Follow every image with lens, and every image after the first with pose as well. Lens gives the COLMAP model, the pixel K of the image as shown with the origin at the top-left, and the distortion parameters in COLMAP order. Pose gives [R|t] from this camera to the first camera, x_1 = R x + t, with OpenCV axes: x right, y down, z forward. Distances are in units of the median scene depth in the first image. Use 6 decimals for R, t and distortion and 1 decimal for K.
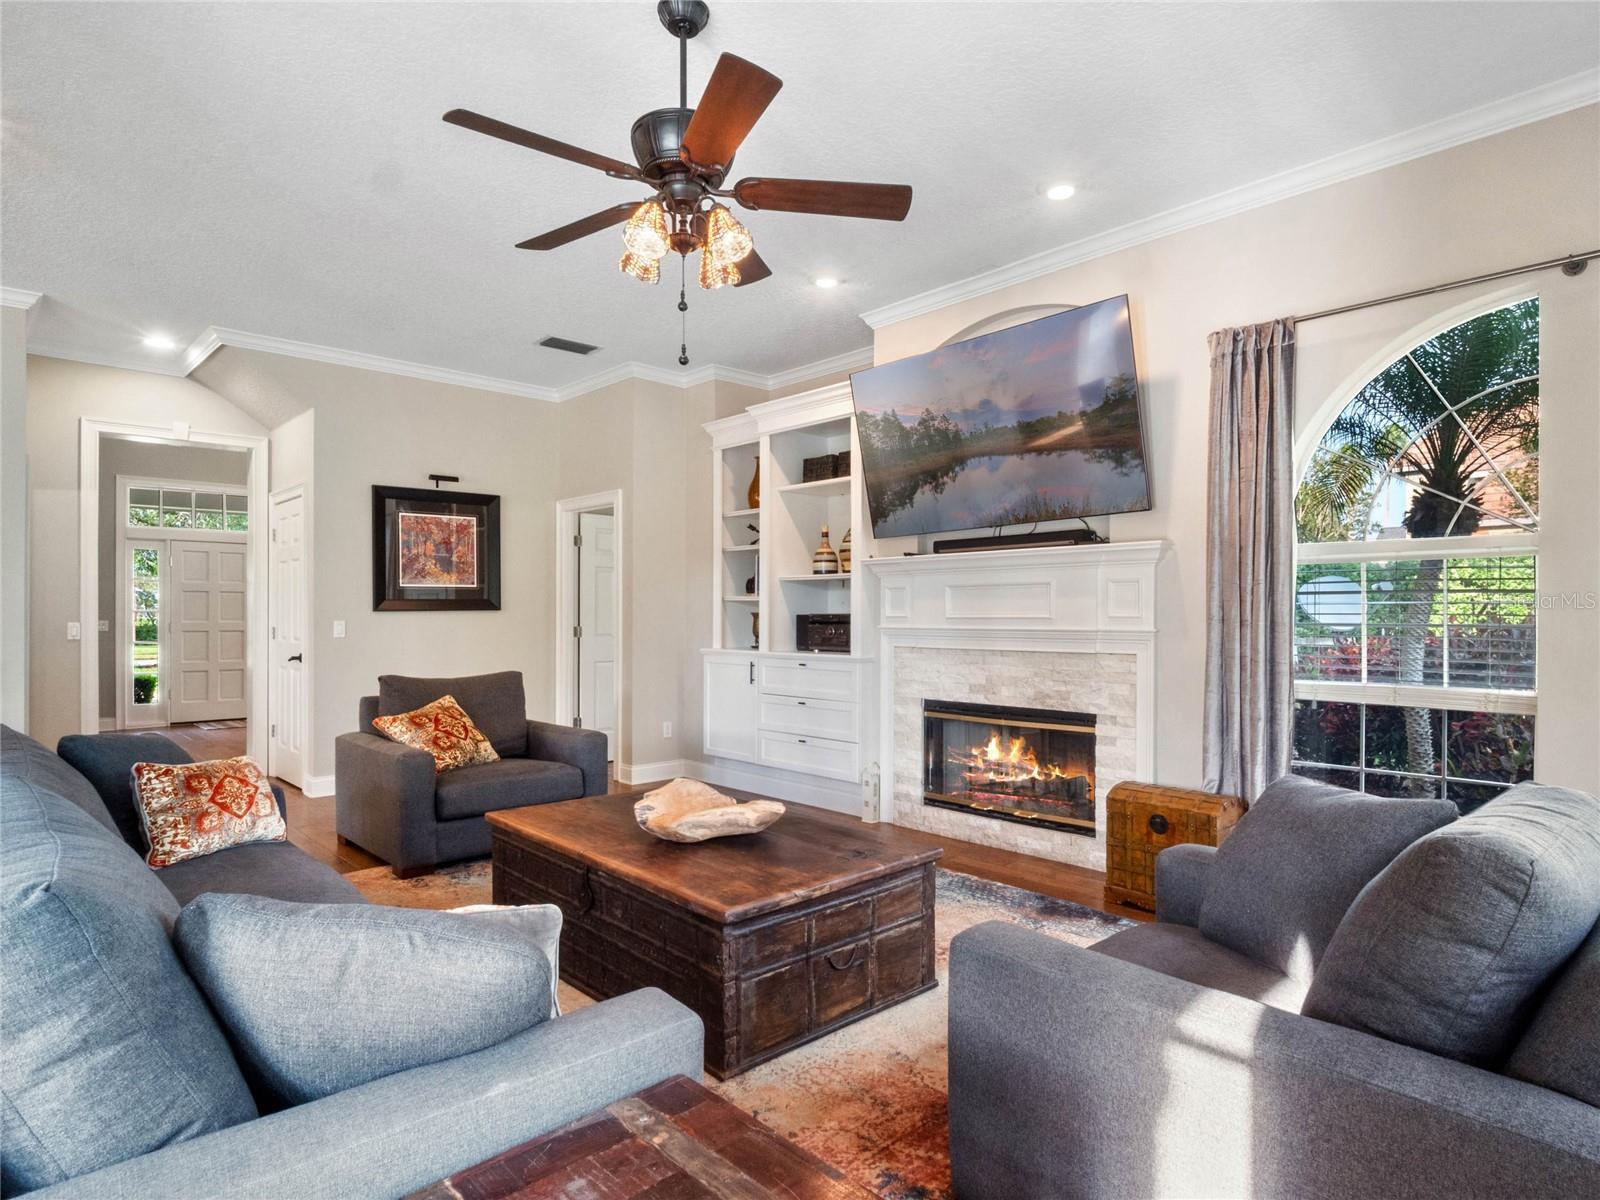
lens RADIAL K [[885.1, 0, 800.0], [0, 885.1, 600.0], [0, 0, 1]] dist [-0.003969, -0.000307]
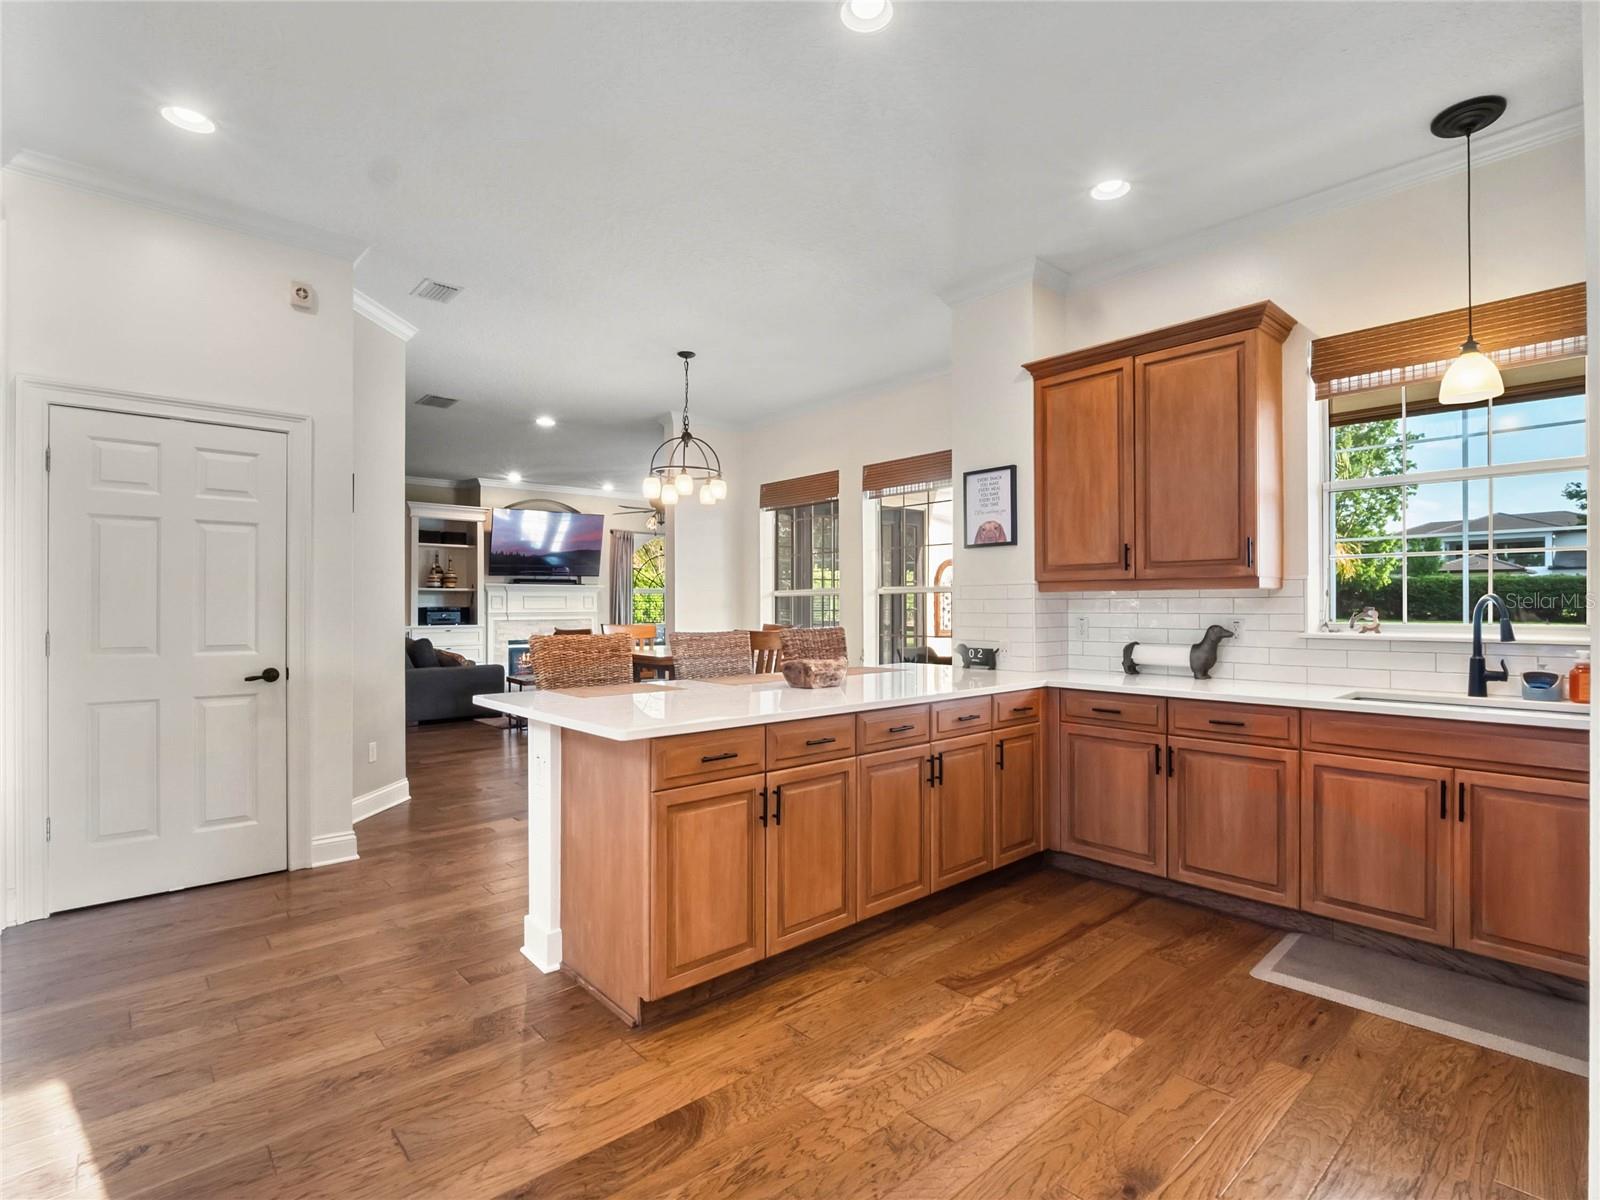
lens RADIAL K [[786.4, 0, 813.6], [0, 786.4, 607.8], [0, 0, 1]] dist [-0.013210, 0.000188]
pose [[0.024931, -0.002441, 0.999686, -2.132506], [-0.013039, 0.999911, 0.002766, 0.000682], [-0.999604, -0.013104, 0.024897, 0.077236]]
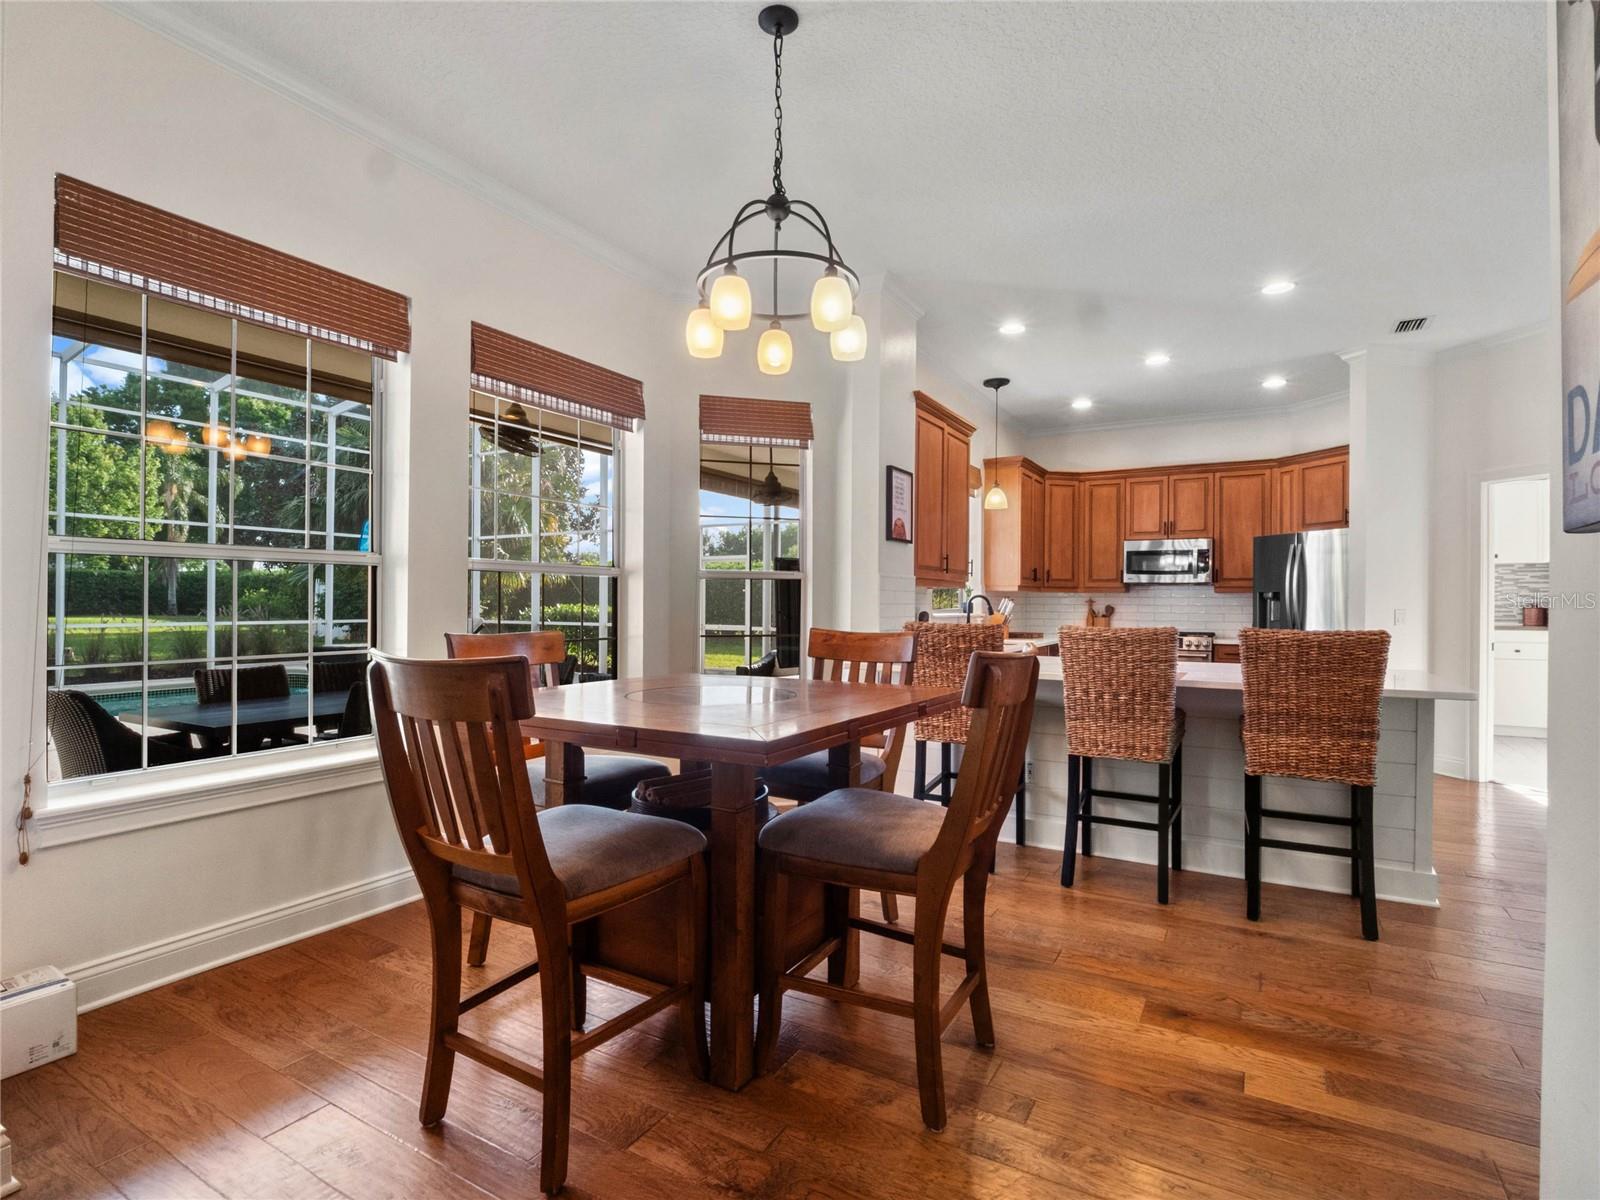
lens RADIAL K [[791.4, 0, 810.1], [0, 791.4, 599.1], [0, 0, 1]] dist [0.002910, -0.016195]
pose [[-0.958471, -0.007462, -0.285091, -0.876662], [-0.002000, 0.999809, -0.019446, 0.019538], [0.285182, -0.018068, -0.958303, 0.779840]]
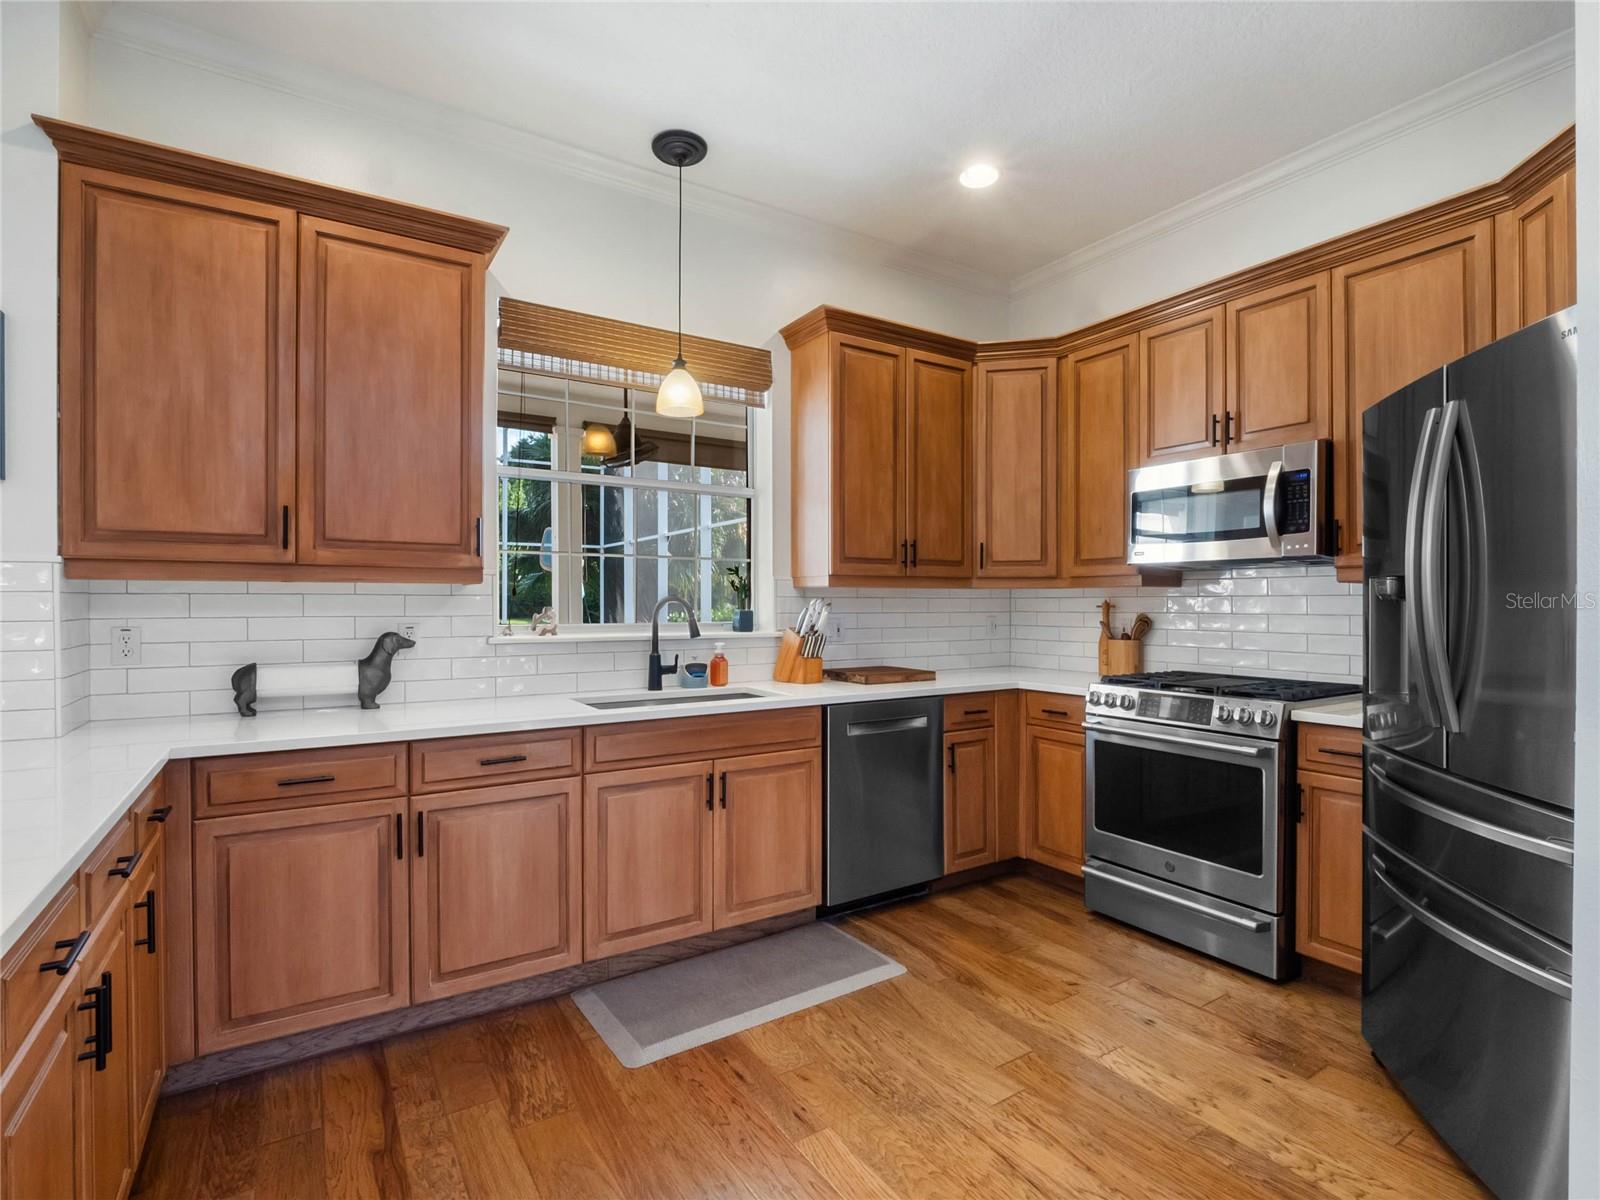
lens RADIAL K [[783.1, 0, 806.2], [0, 783.1, 604.4], [0, 0, 1]] dist [-0.013448, -0.000408]
pose [[-0.981275, 0.000449, 0.192609, -1.763605], [-0.002588, 0.999876, -0.015515, 0.002650], [-0.192592, -0.015723, -0.981153, 0.193130]]
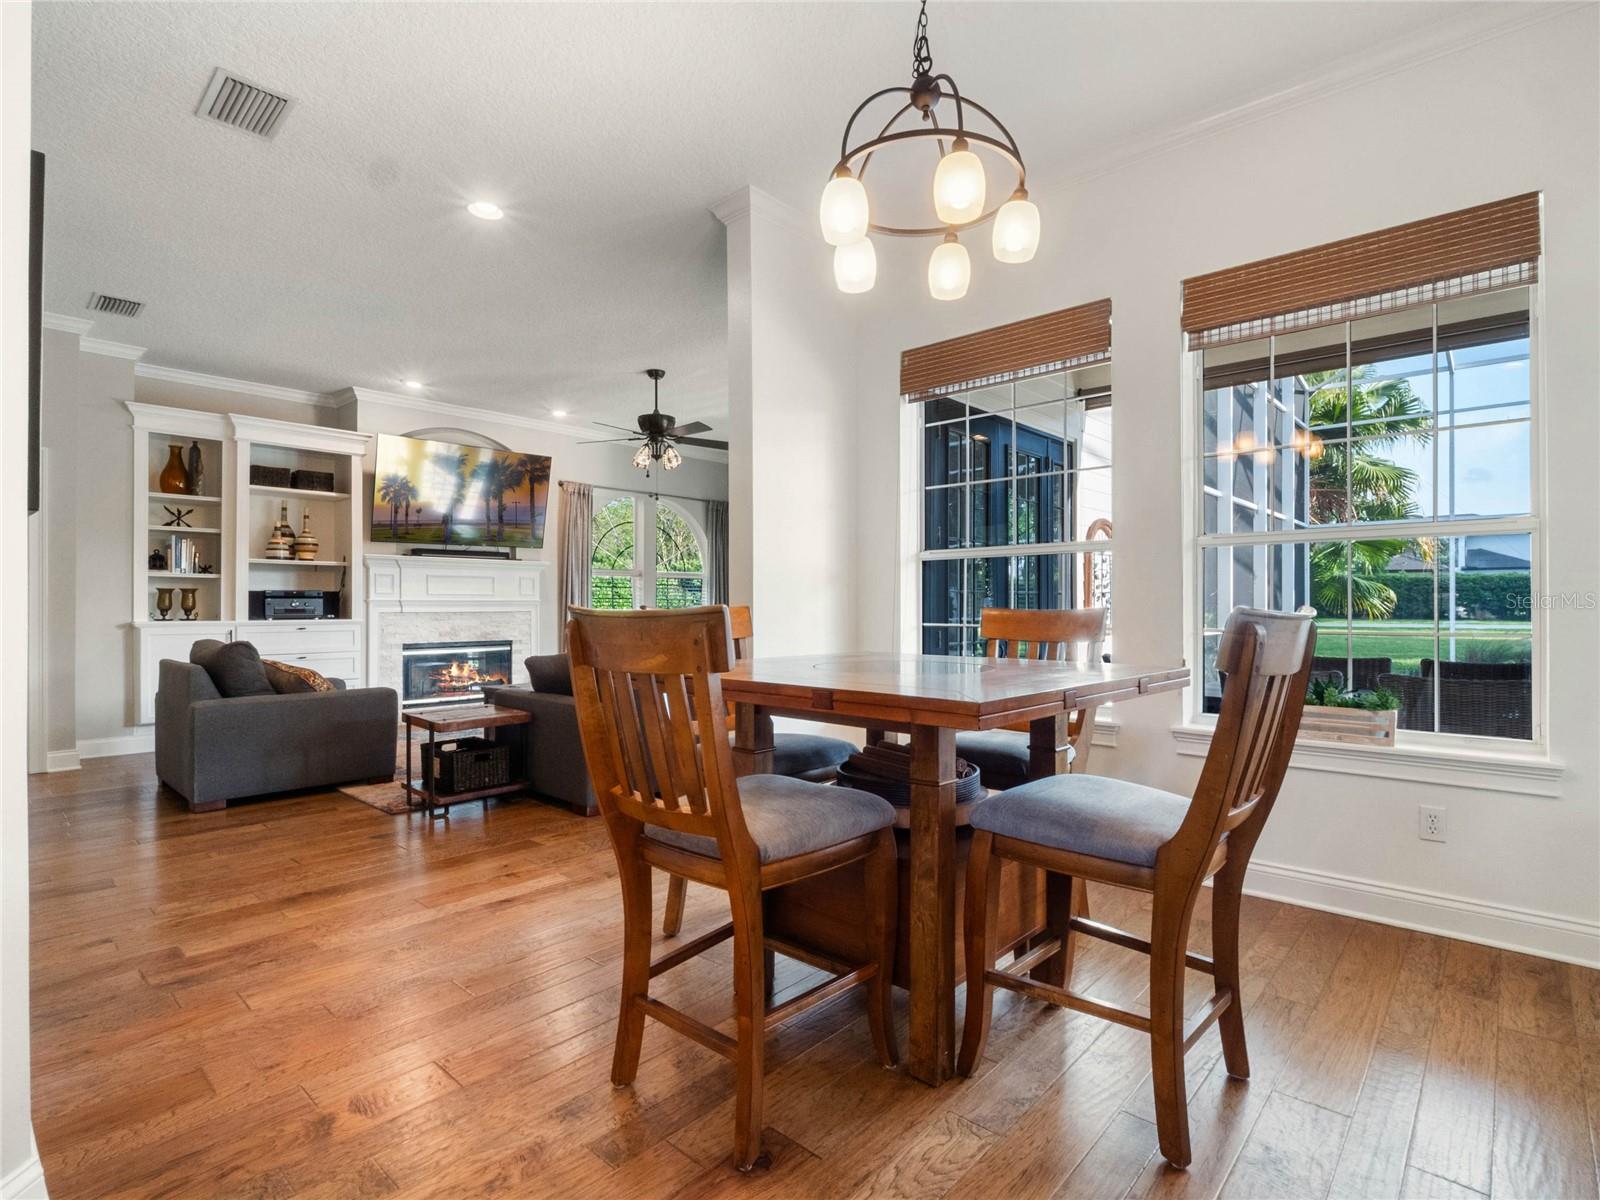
lens RADIAL K [[806.1, 0, 808.4], [0, 806.1, 605.6], [0, 0, 1]] dist [-0.010863, -0.000758]
pose [[-0.075746, 0.000600, 0.997127, -1.423366], [-0.014407, 0.999895, -0.001696, 0.033751], [-0.997023, -0.014494, -0.075729, 0.380909]]
